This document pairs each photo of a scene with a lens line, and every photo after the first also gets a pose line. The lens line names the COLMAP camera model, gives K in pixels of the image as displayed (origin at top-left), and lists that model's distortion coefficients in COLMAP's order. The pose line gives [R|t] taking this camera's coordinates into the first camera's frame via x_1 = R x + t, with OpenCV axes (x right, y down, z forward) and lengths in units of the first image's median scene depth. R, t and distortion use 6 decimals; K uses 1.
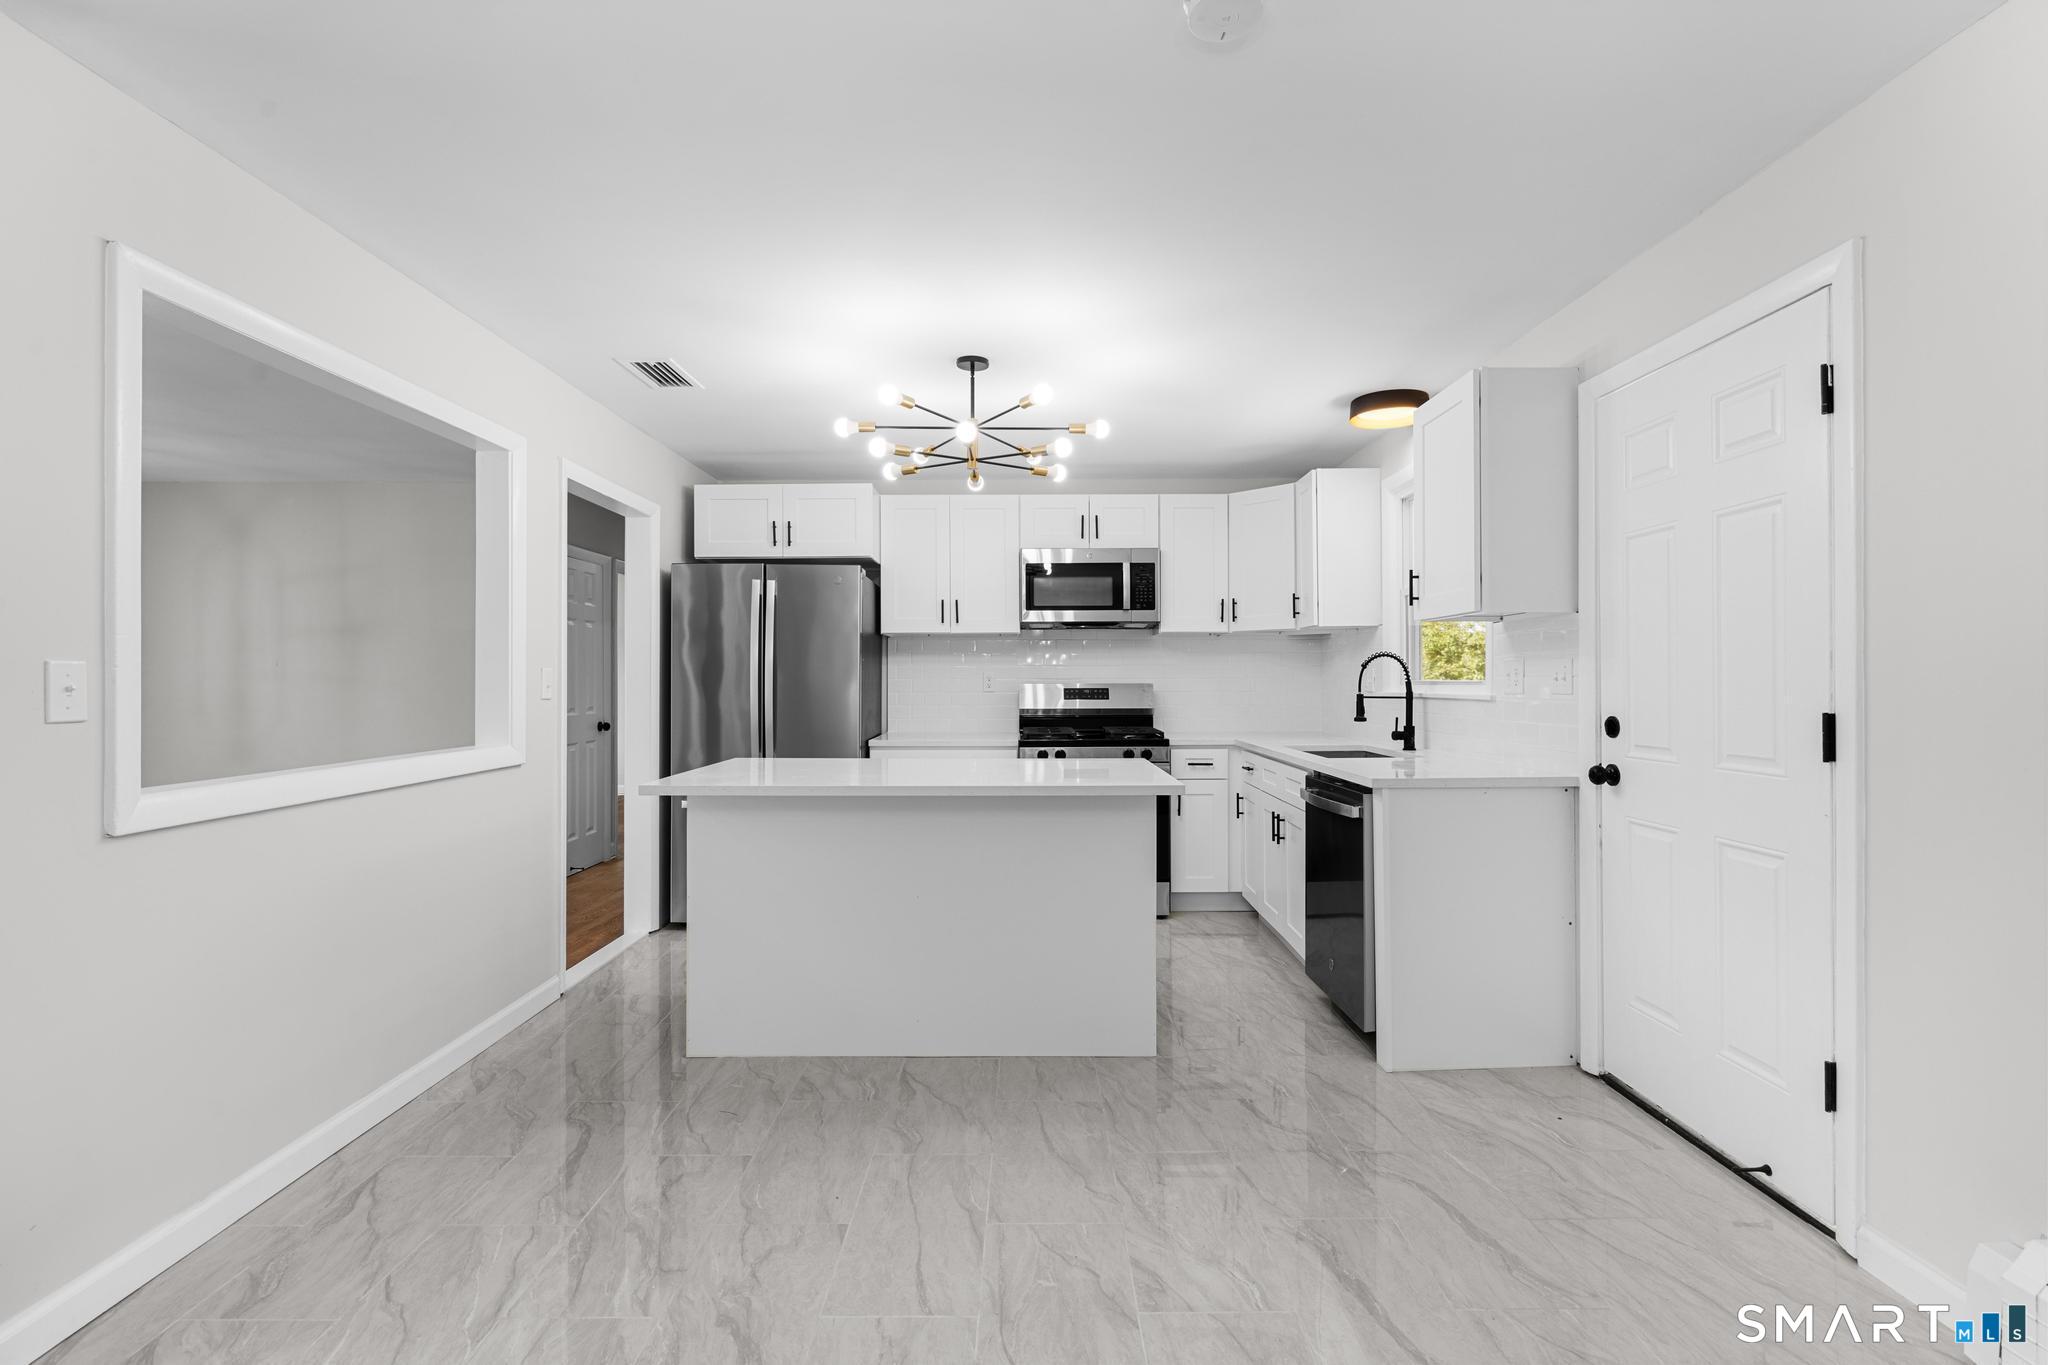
lens RADIAL K [[934.1, 0, 1028.8], [0, 934.1, 679.4], [0, 0, 1]] dist [-0.001255, 0.000344]
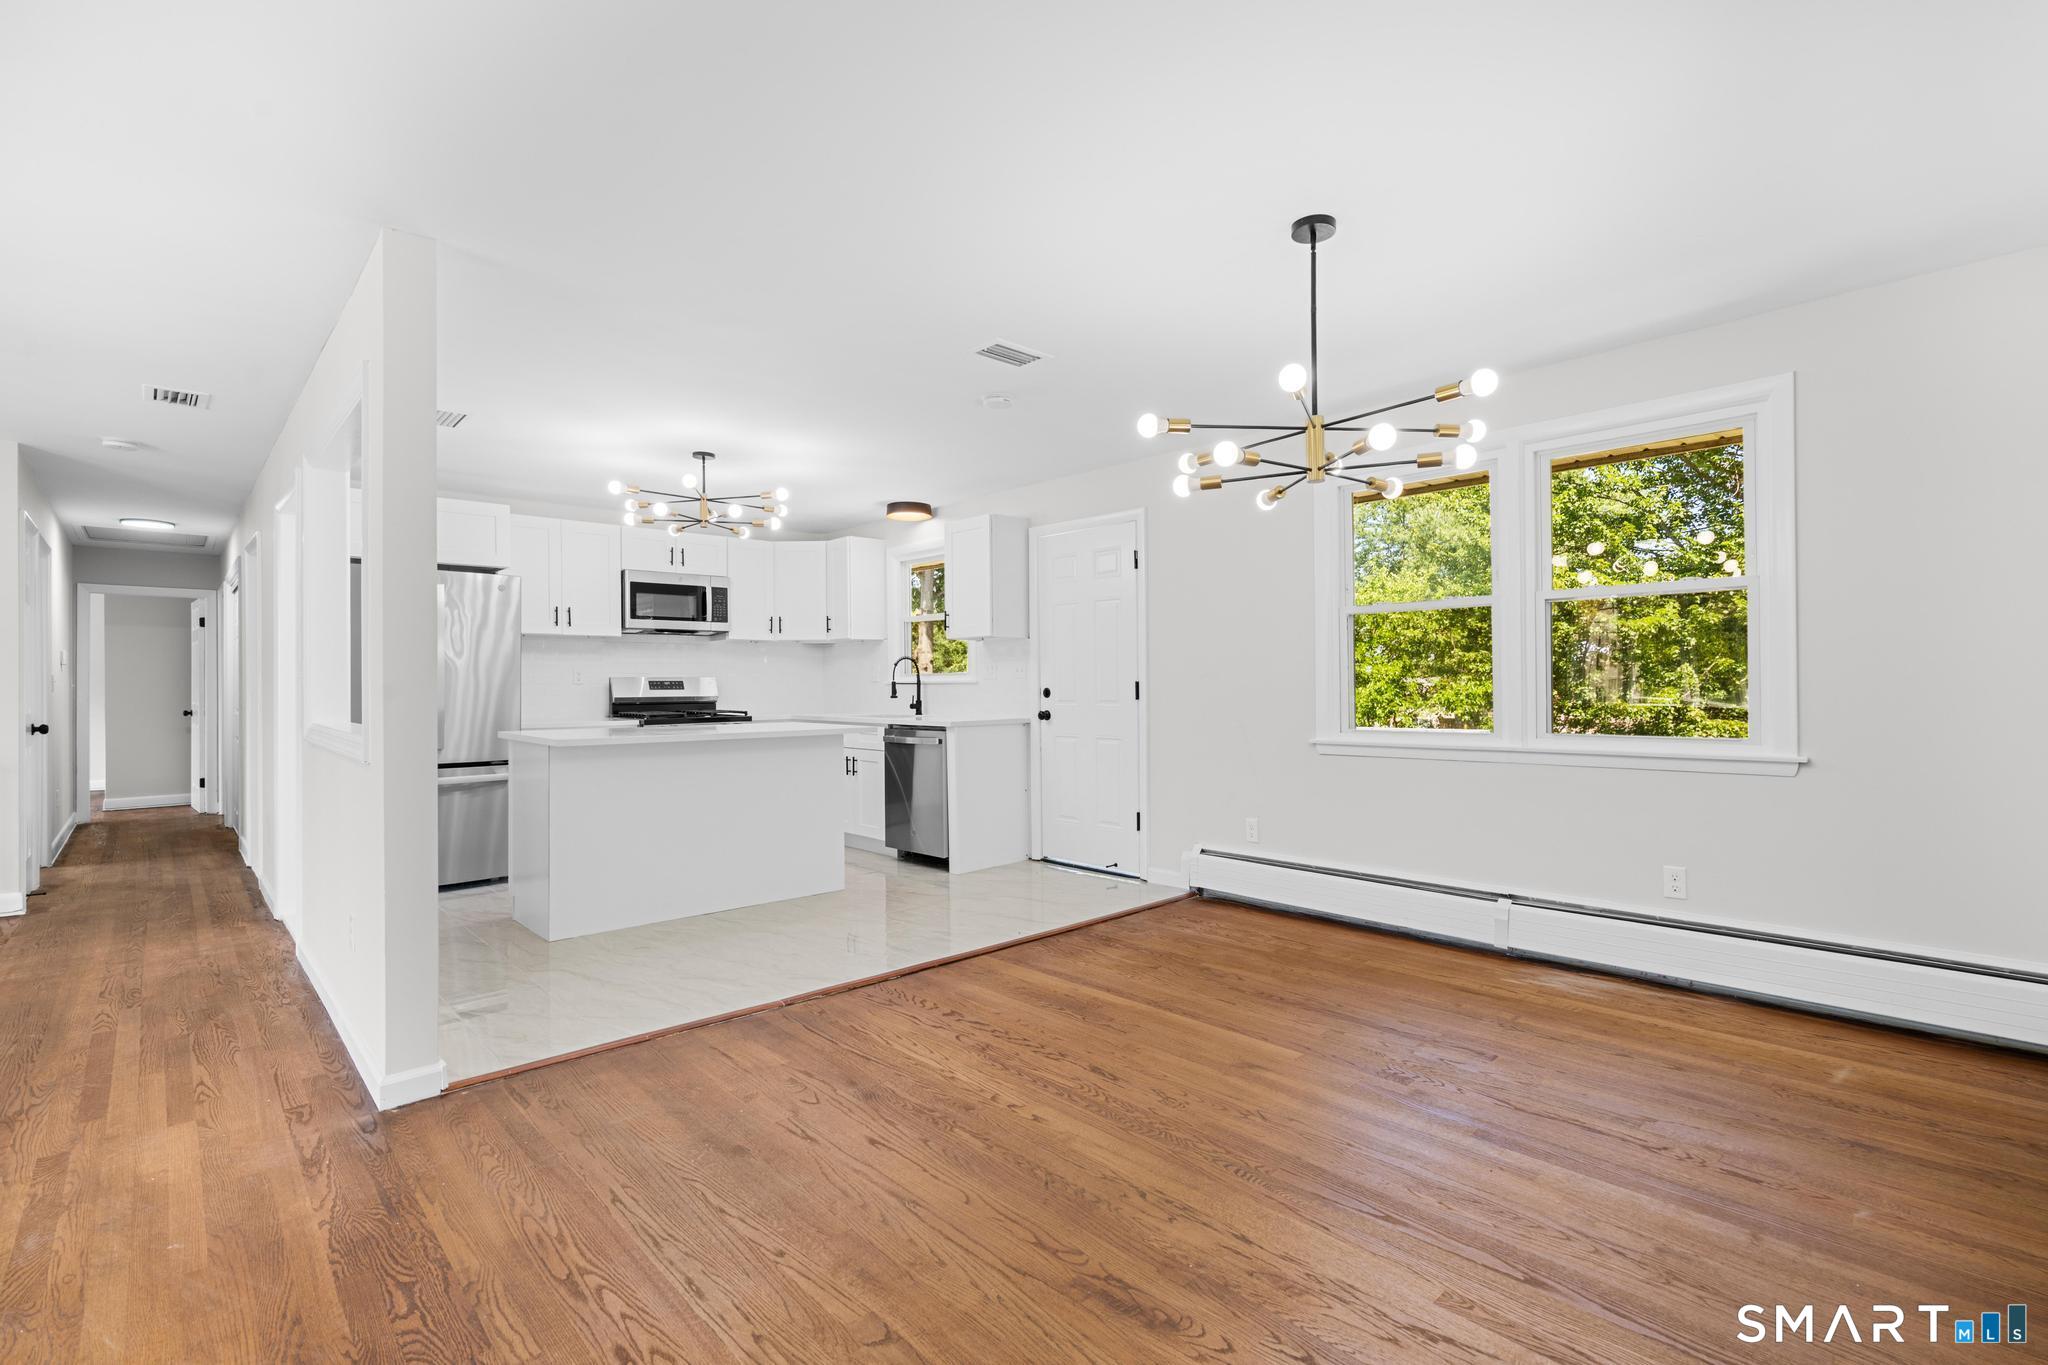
lens RADIAL K [[934.1, 0, 1028.8], [0, 934.1, 679.4], [0, 0, 1]] dist [-0.001255, 0.000344]
pose [[0.736012, 0.001362, 0.676968, -0.488430], [0.003681, 0.999975, -0.006013, 0.018957], [-0.676959, 0.006918, 0.735988, -0.311932]]
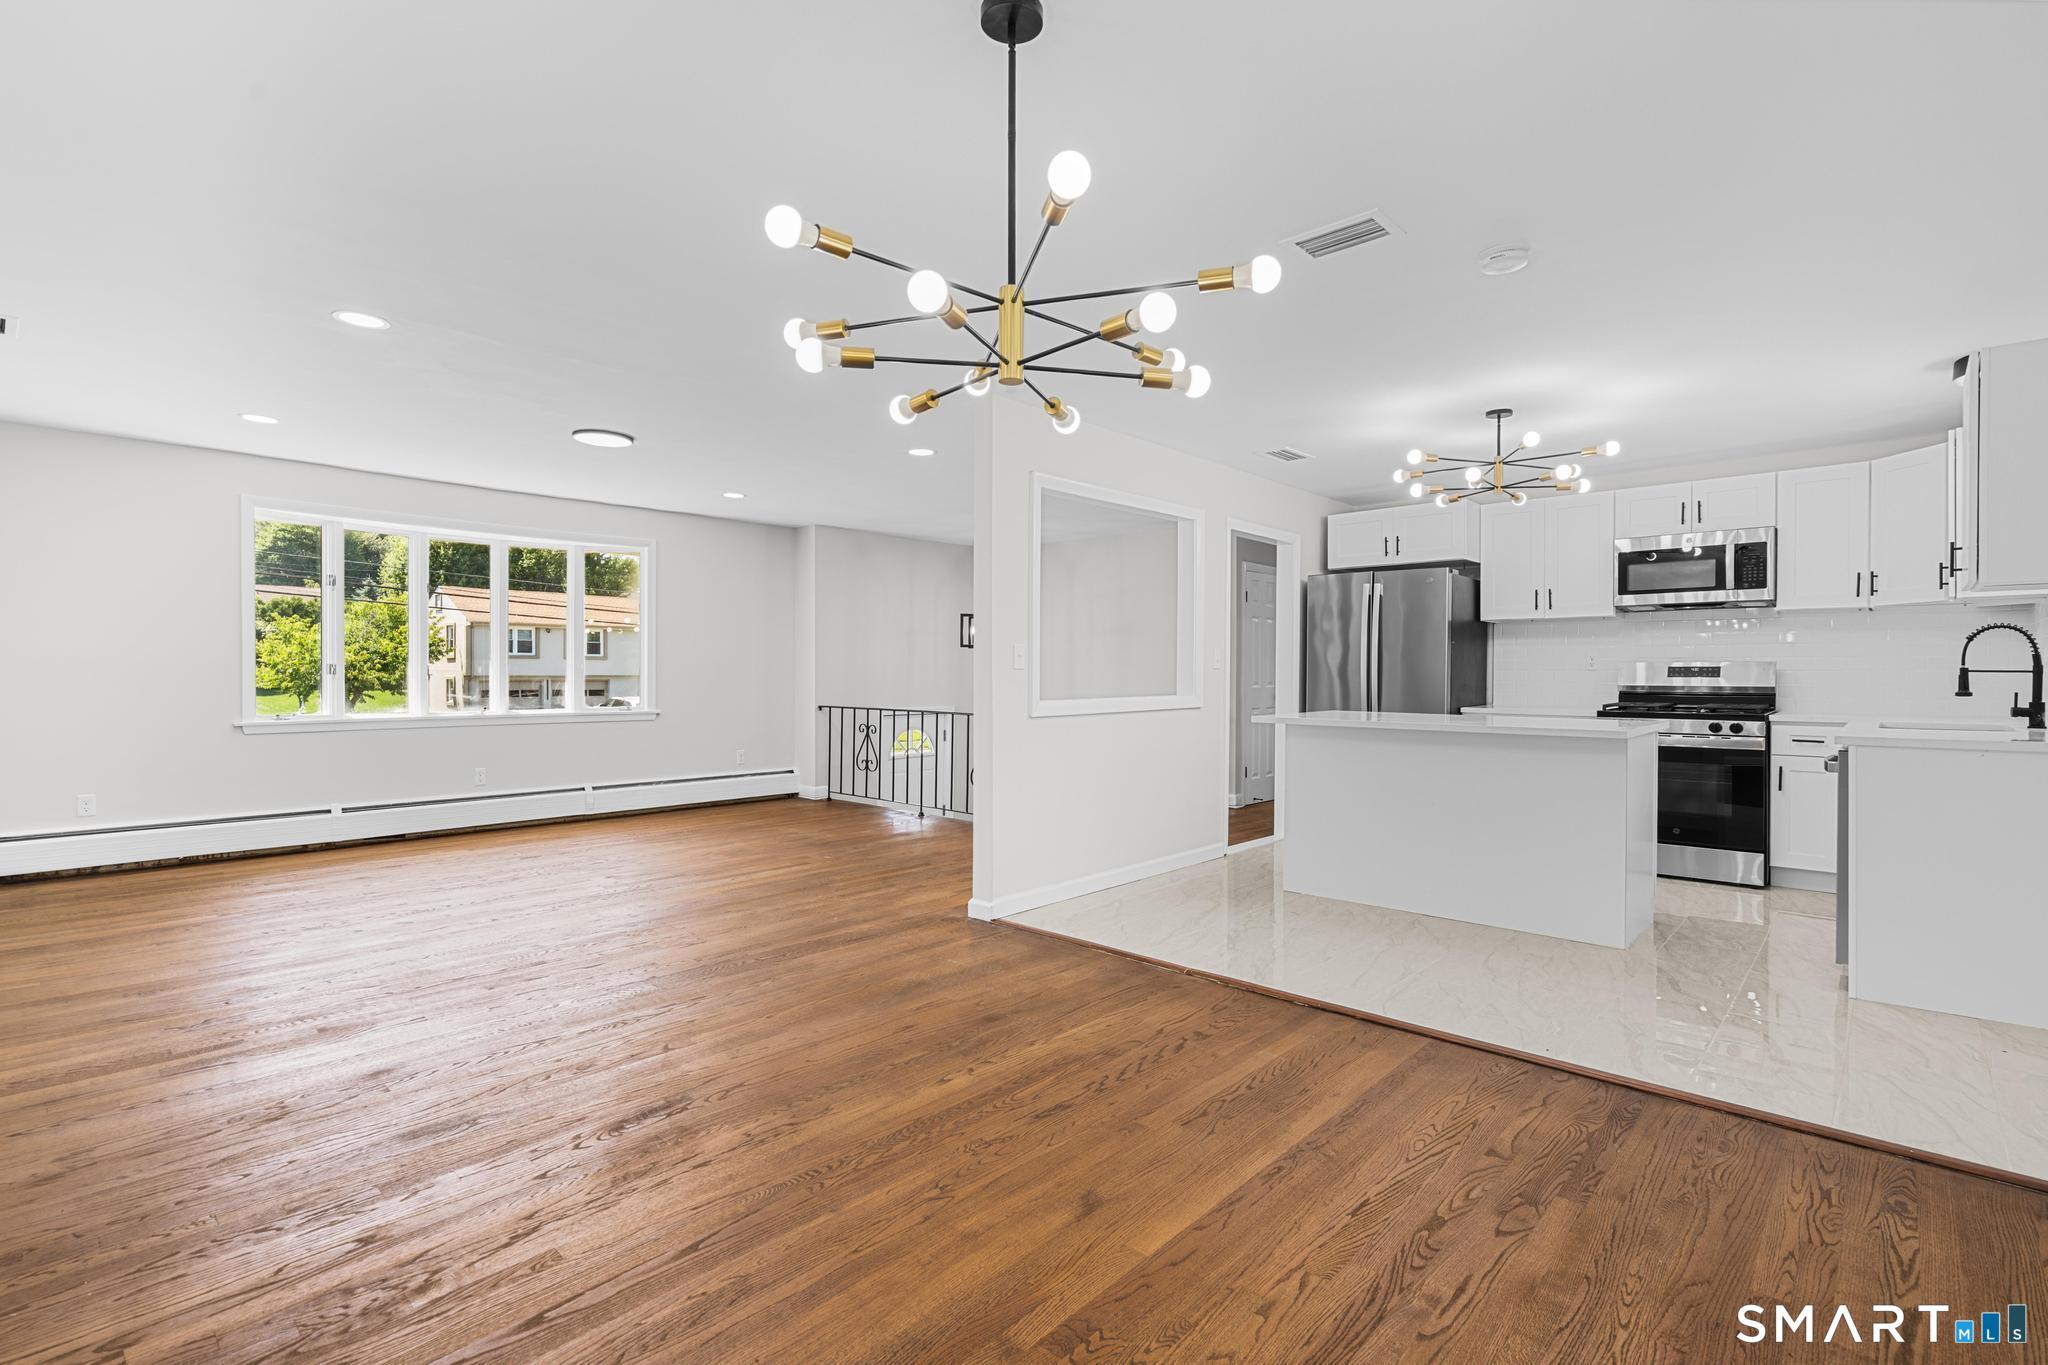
lens RADIAL K [[934.1, 0, 1028.8], [0, 934.1, 679.4], [0, 0, 1]] dist [-0.001255, 0.000344]
pose [[0.731235, 0.009950, -0.682054, 0.255258], [-0.003675, 0.999937, 0.010647, 0.017446], [0.682116, -0.005279, 0.731225, -0.298802]]
